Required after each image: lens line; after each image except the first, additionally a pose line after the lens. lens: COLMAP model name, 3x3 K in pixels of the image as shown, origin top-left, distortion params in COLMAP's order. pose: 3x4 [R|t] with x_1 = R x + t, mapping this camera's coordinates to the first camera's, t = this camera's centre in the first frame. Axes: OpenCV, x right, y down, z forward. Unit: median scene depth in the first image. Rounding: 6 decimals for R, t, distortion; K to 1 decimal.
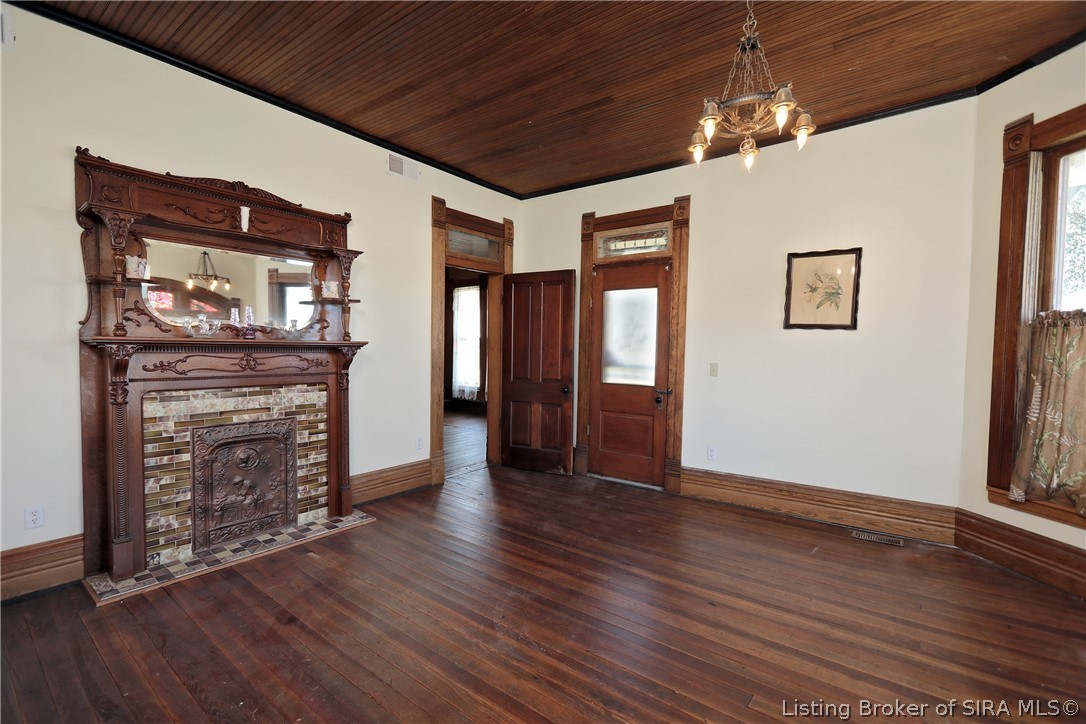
lens RADIAL K [[486.2, 0, 537.3], [0, 486.2, 364.6], [0, 0, 1]] dist [-0.006161, 0.001283]
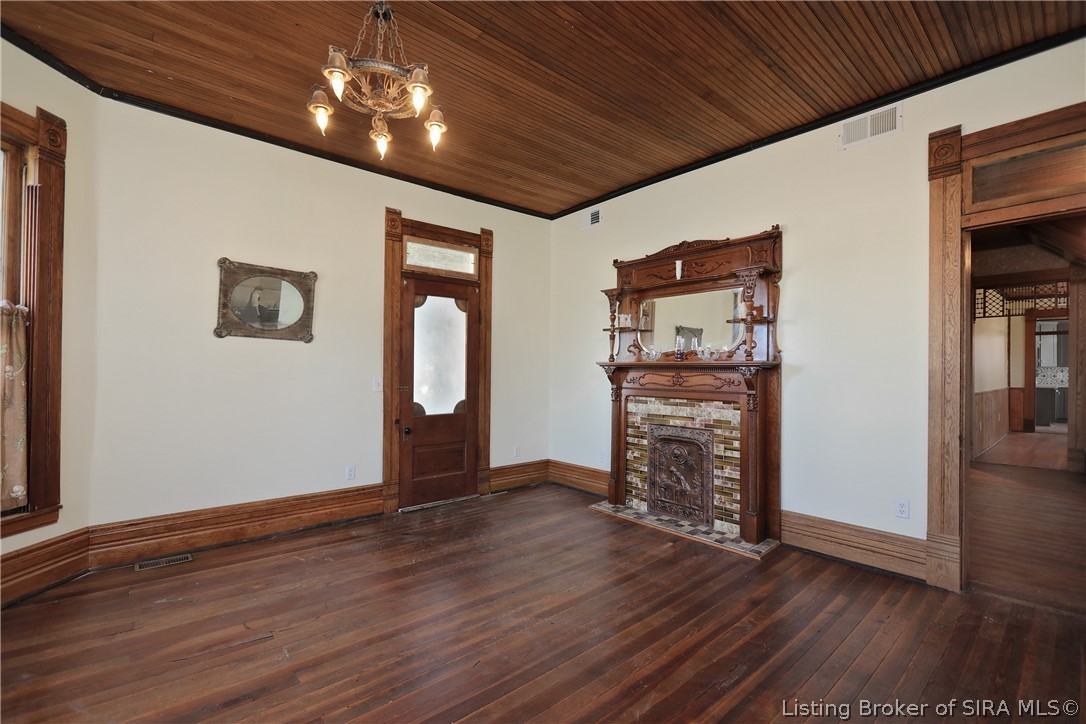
lens RADIAL K [[486.2, 0, 538.2], [0, 486.2, 366.7], [0, 0, 1]] dist [-0.006161, 0.001283]
pose [[-0.204287, -0.021341, -0.978678, 0.714944], [-0.045120, 0.998905, -0.012363, -0.005890], [0.977871, 0.041632, -0.205026, 0.868356]]
